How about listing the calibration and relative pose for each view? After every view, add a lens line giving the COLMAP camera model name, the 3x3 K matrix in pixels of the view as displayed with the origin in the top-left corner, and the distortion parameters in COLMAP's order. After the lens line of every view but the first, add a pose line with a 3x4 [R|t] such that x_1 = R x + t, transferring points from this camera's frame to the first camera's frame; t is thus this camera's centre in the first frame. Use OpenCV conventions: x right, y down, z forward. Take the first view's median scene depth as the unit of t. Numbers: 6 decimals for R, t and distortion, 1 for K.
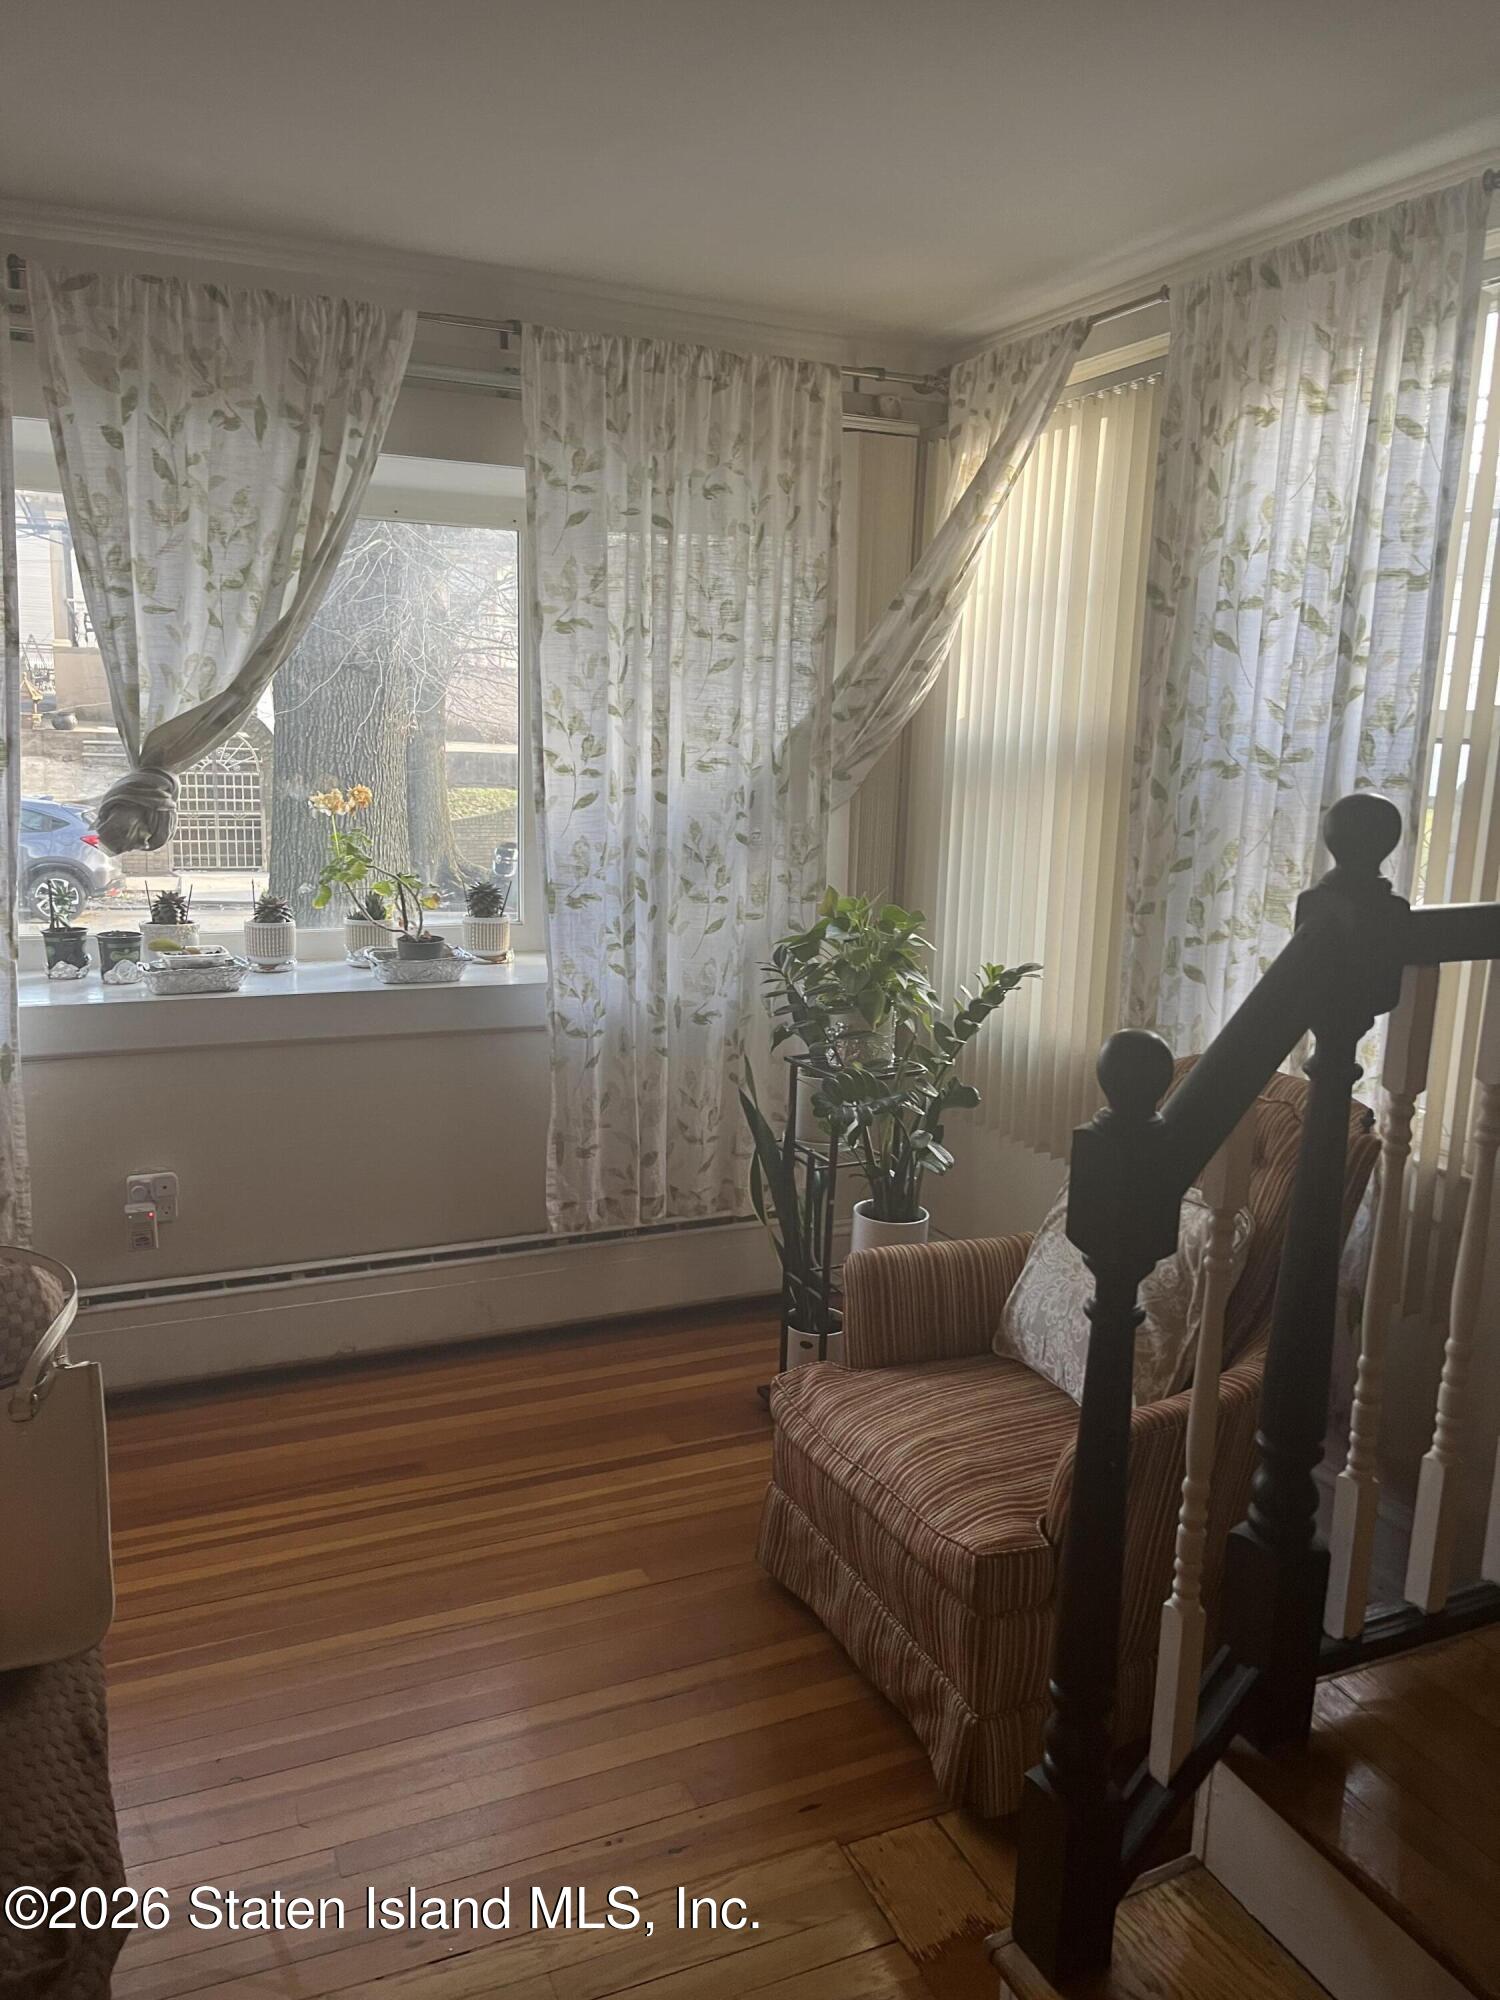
lens RADIAL K [[1537.3, 0, 777.9], [0, 1537.3, 1000.5], [0, 0, 1]] dist [0.039147, -0.006124]
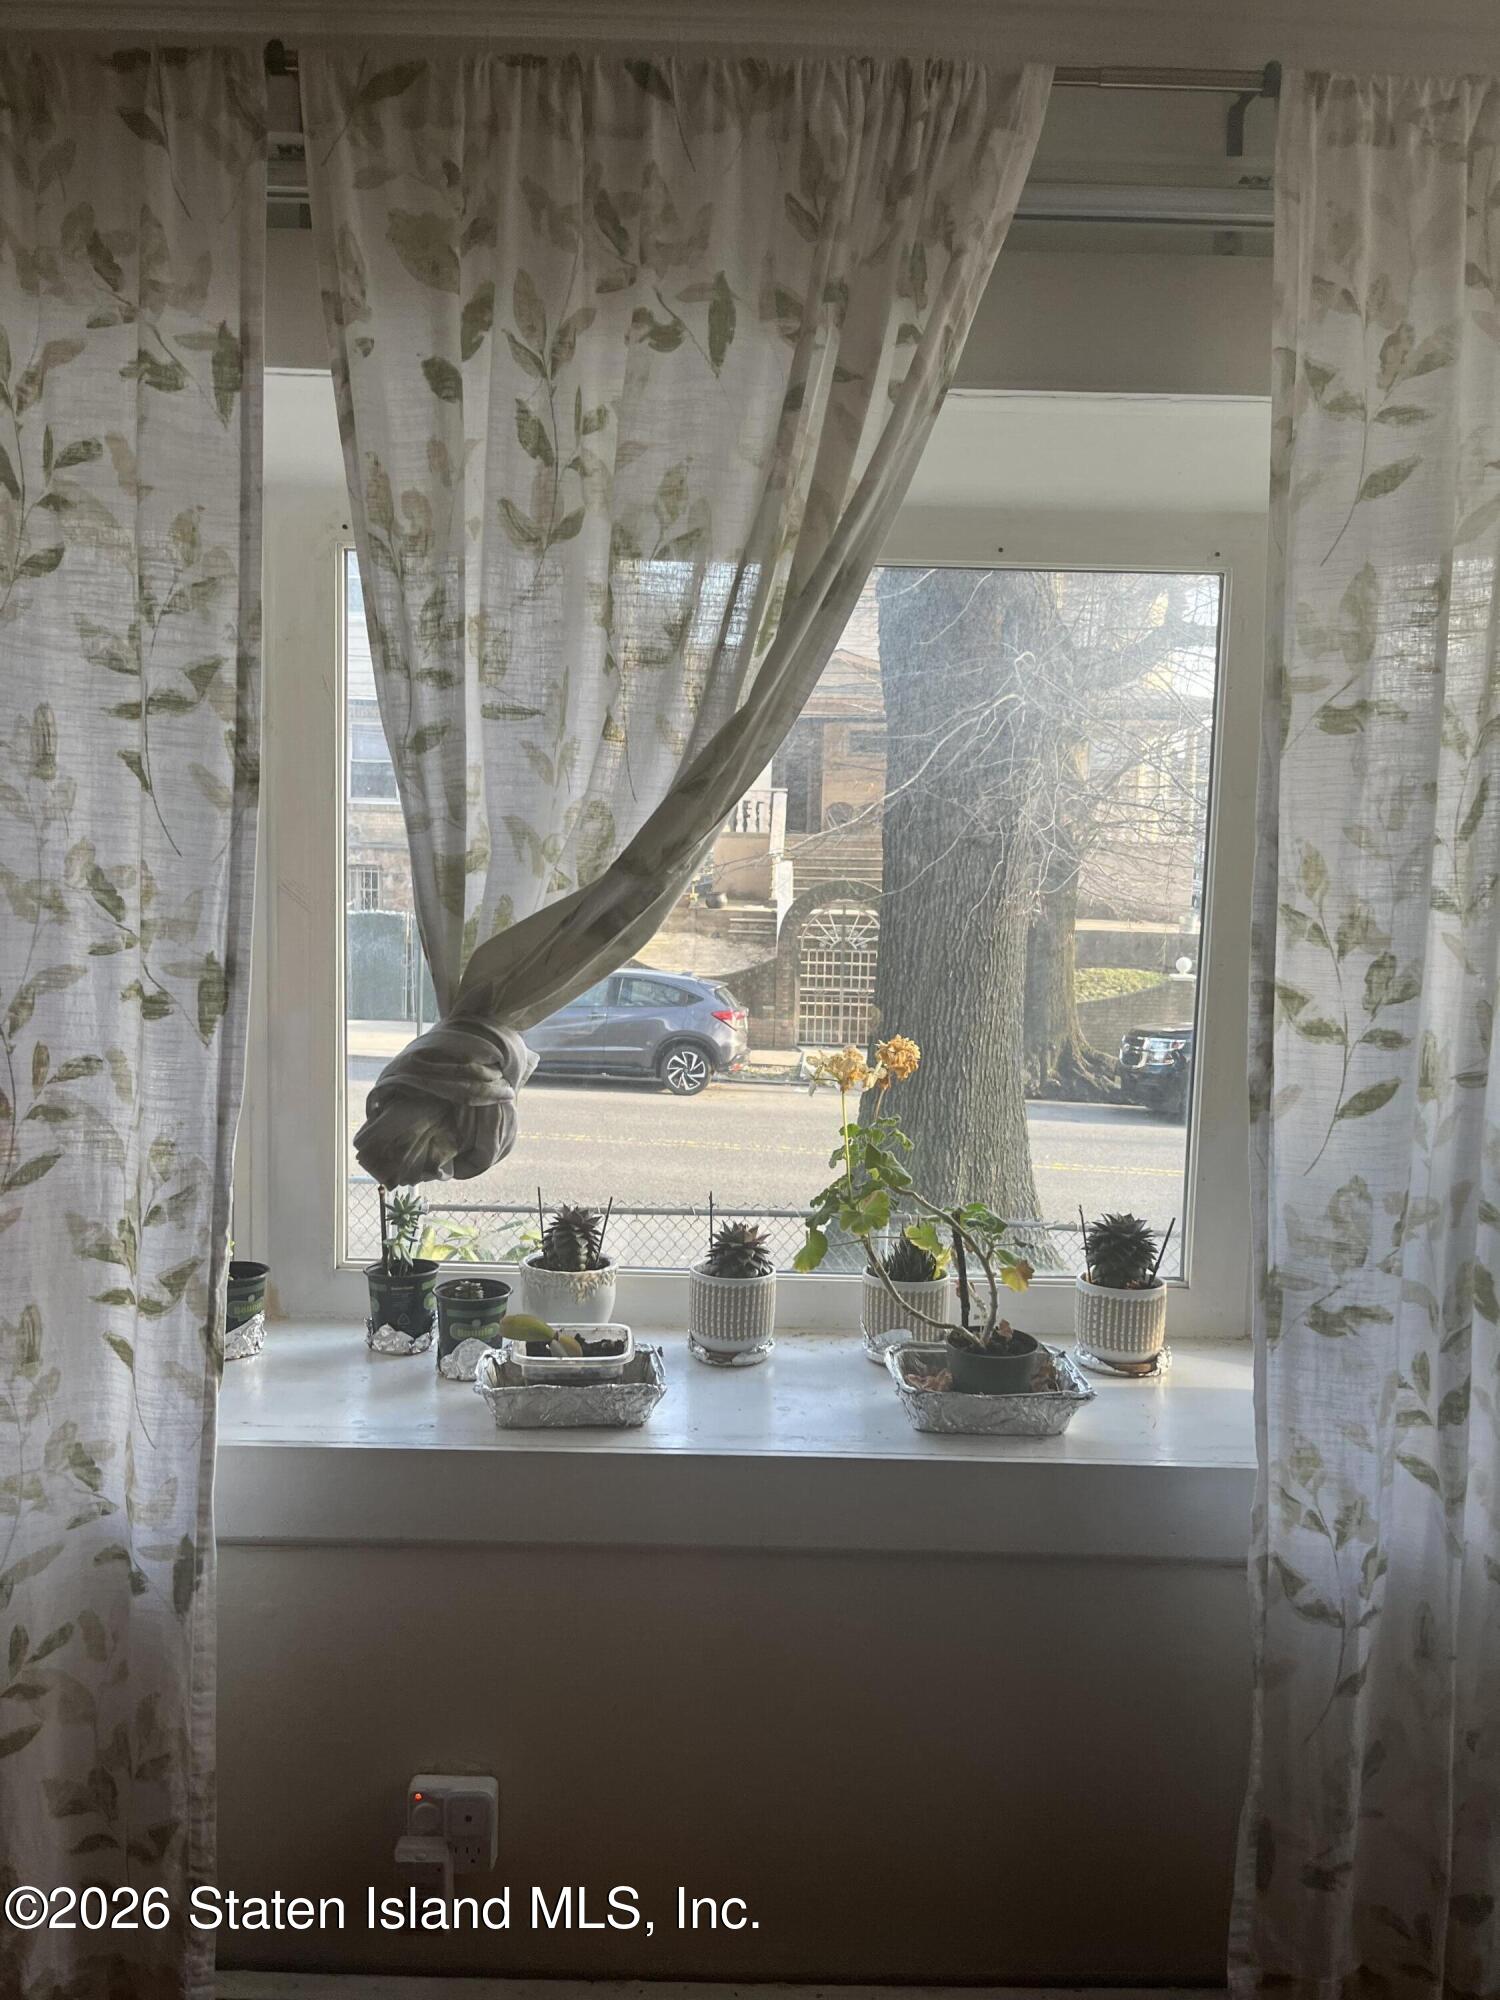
lens RADIAL K [[1534.2, 0, 717.7], [0, 1534.2, 1005.2], [0, 0, 1]] dist [0.056534, -0.094296]
pose [[0.905494, 0.030779, -0.423242, -0.111689], [-0.076600, 0.992838, -0.091680, -0.106341], [0.417389, 0.115436, 0.901366, 0.538058]]
